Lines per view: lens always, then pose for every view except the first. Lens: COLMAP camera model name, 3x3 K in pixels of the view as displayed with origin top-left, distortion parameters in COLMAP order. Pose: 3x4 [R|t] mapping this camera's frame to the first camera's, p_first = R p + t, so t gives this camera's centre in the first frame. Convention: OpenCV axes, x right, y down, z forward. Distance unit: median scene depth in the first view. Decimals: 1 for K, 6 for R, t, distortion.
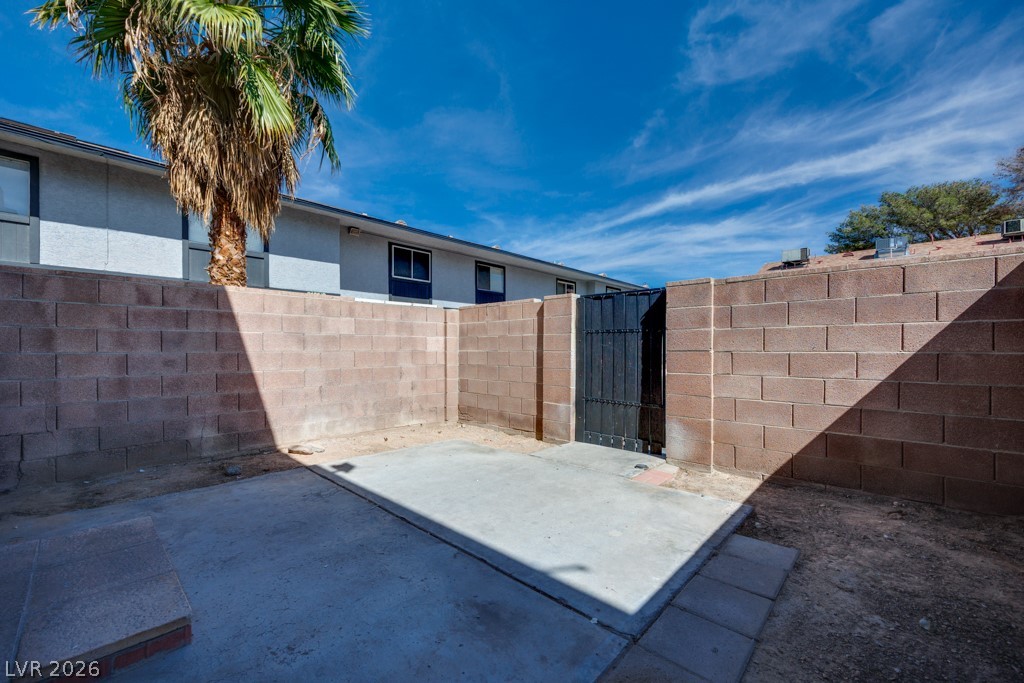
lens RADIAL K [[407.4, 0, 518.7], [0, 407.4, 360.6], [0, 0, 1]] dist [-0.003894, -0.000494]
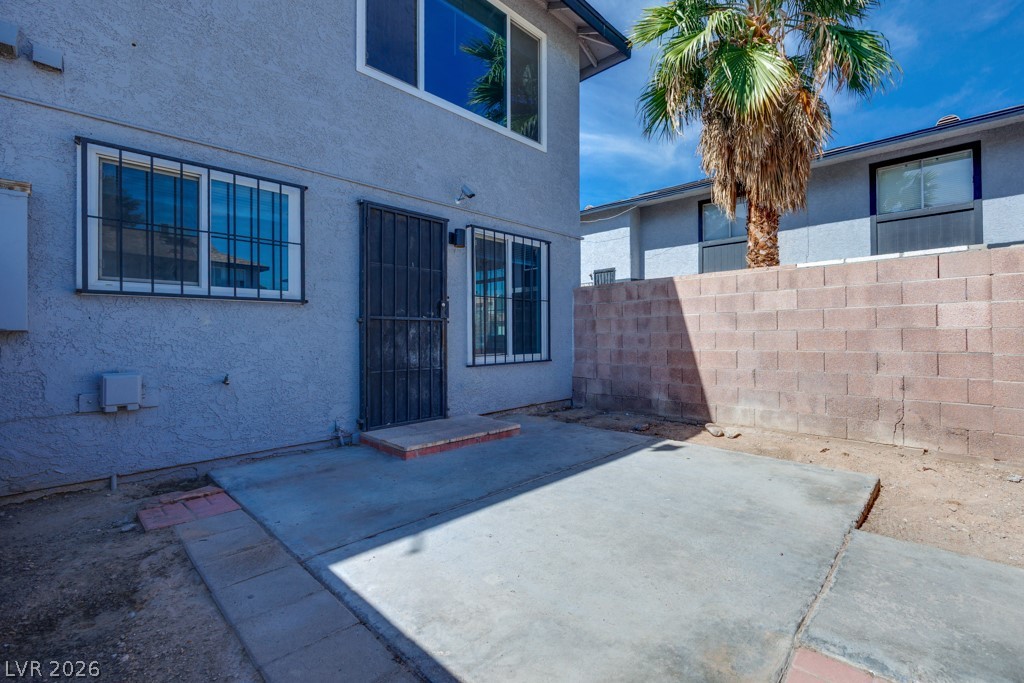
lens RADIAL K [[443.3, 0, 543.8], [0, 443.3, 334.0], [0, 0, 1]] dist [-0.002656, -0.000443]
pose [[-0.000290, -0.002501, -0.999997, 0.578953], [-0.016876, 0.999854, -0.002495, -0.006192], [0.999858, 0.016876, -0.000332, 0.611211]]
